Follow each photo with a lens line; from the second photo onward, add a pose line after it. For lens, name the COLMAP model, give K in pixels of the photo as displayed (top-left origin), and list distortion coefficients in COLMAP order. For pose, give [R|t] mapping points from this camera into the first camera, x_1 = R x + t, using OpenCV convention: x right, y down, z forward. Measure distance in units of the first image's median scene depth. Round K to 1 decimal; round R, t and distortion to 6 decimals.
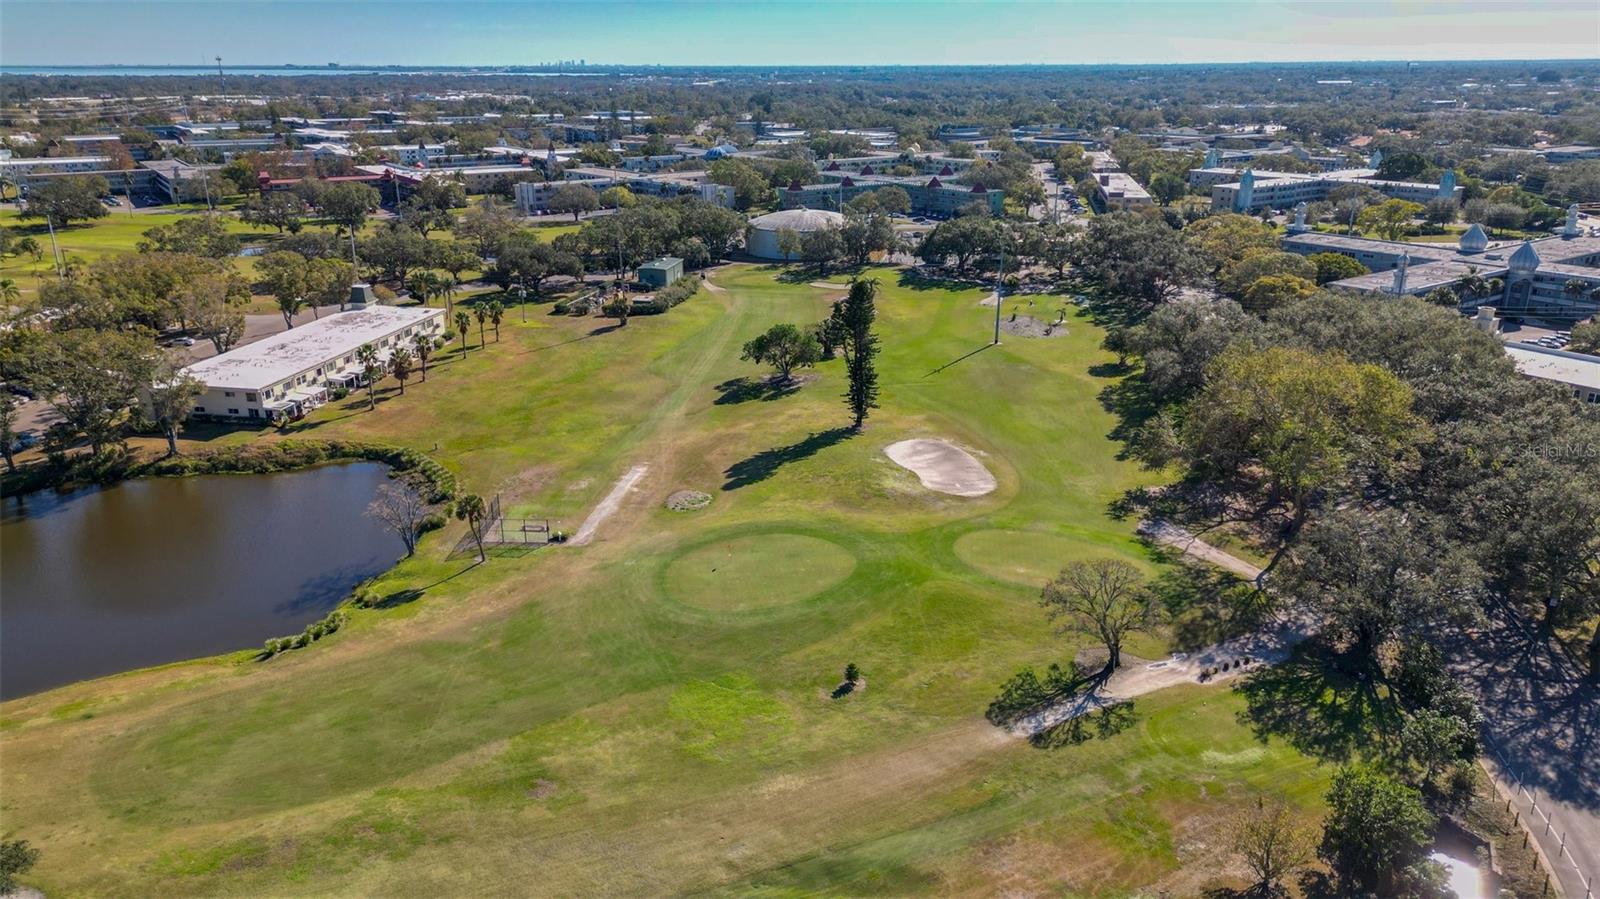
lens RADIAL K [[1106.1, 0, 794.3], [0, 1106.1, 447.7], [0, 0, 1]] dist [0.073838, -0.060230]
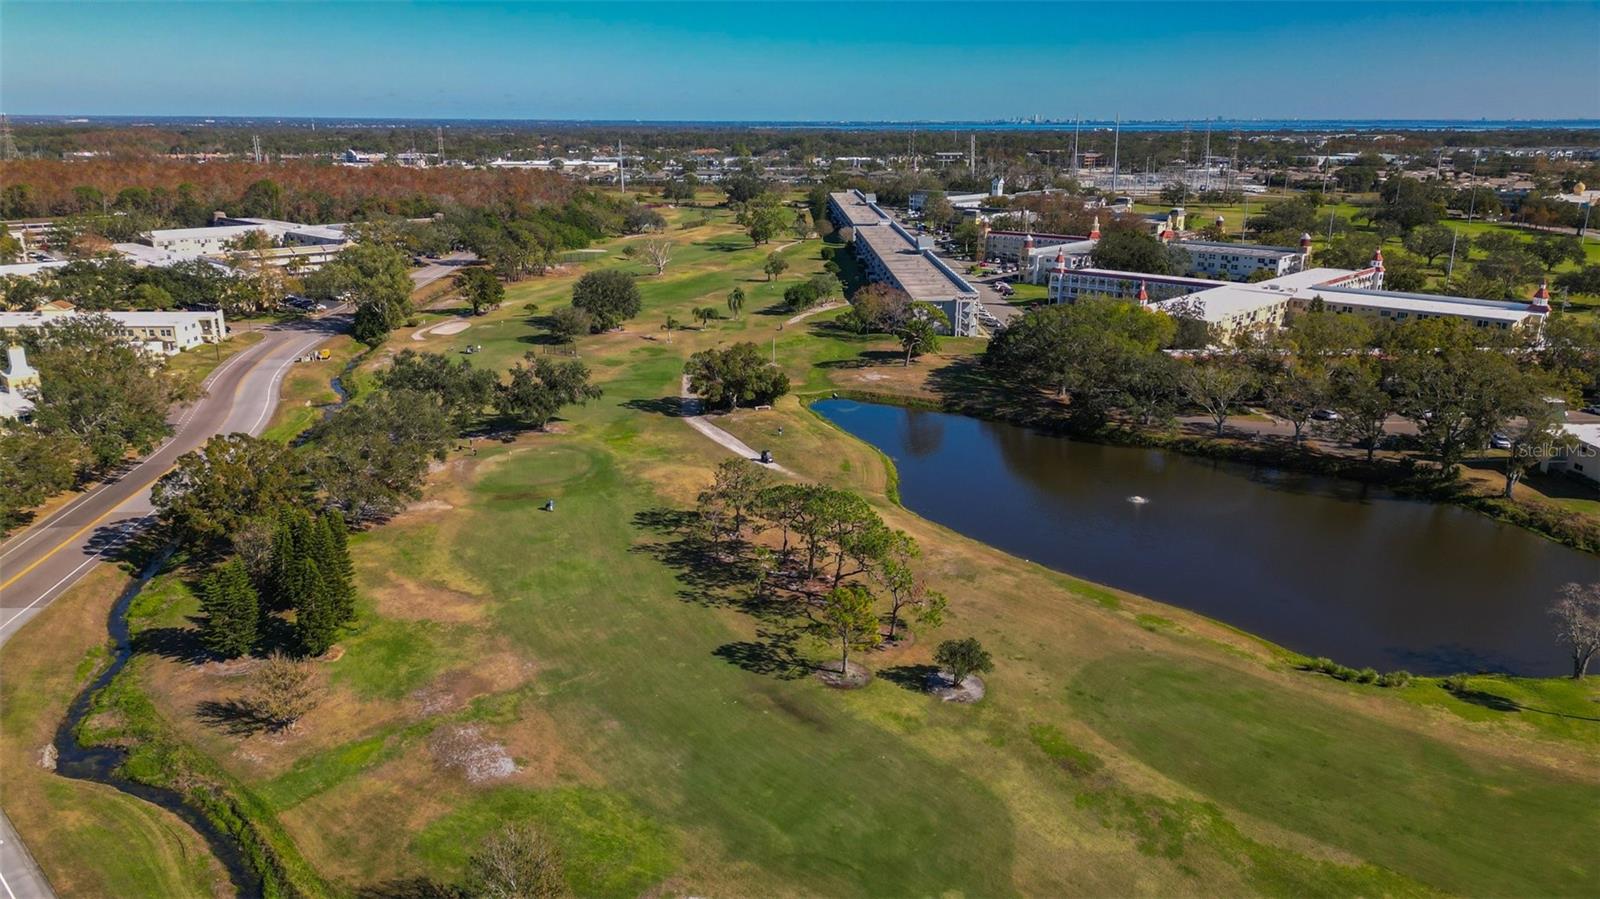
lens RADIAL K [[1106.1, 0, 794.3], [0, 1106.1, 447.7], [0, 0, 1]] dist [0.073838, -0.060230]
pose [[0.226579, 0.288167, -0.930388, 0.289749], [-0.325730, 0.922649, 0.206445, -0.051191], [0.917912, 0.256279, 0.302918, 0.226646]]
